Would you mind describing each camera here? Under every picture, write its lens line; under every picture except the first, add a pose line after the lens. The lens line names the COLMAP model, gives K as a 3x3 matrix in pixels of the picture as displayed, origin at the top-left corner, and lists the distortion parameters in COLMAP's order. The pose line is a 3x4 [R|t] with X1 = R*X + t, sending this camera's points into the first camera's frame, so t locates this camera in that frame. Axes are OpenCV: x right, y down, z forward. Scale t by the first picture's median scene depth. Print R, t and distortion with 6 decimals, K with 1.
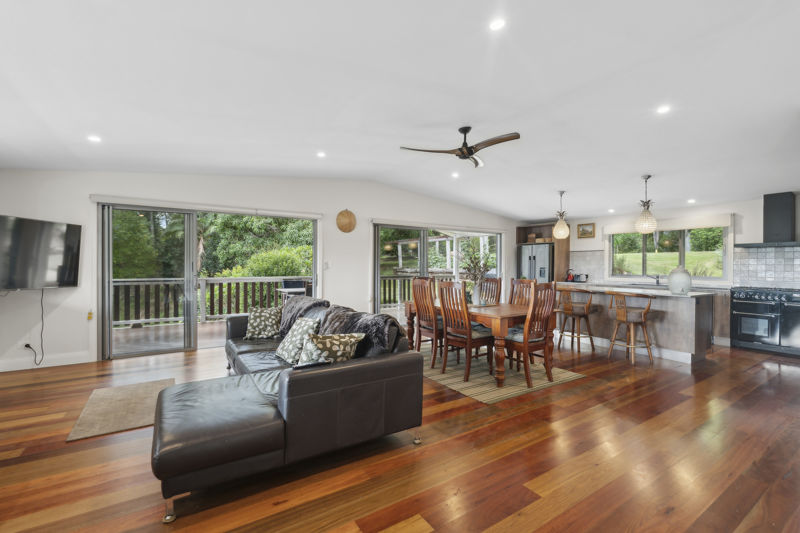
lens RADIAL K [[356.0, 0, 400.0], [0, 356.0, 266.5], [0, 0, 1]] dist [-0.000682, -0.000290]
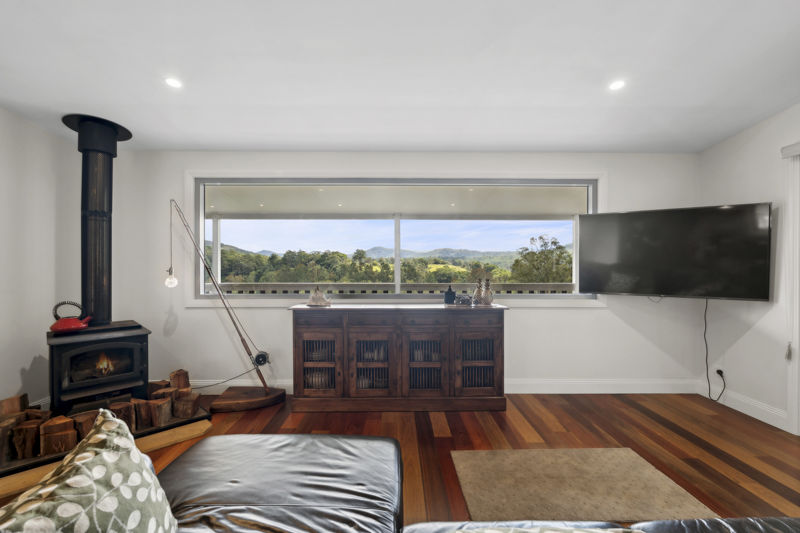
lens RADIAL K [[356.0, 0, 400.0], [0, 356.0, 266.5], [0, 0, 1]] dist [-0.000682, -0.000290]
pose [[-0.538342, -0.003541, -0.842719, -0.020626], [-0.000028, 0.999991, -0.004184, -0.001108], [0.842727, -0.002229, -0.538337, 0.514251]]
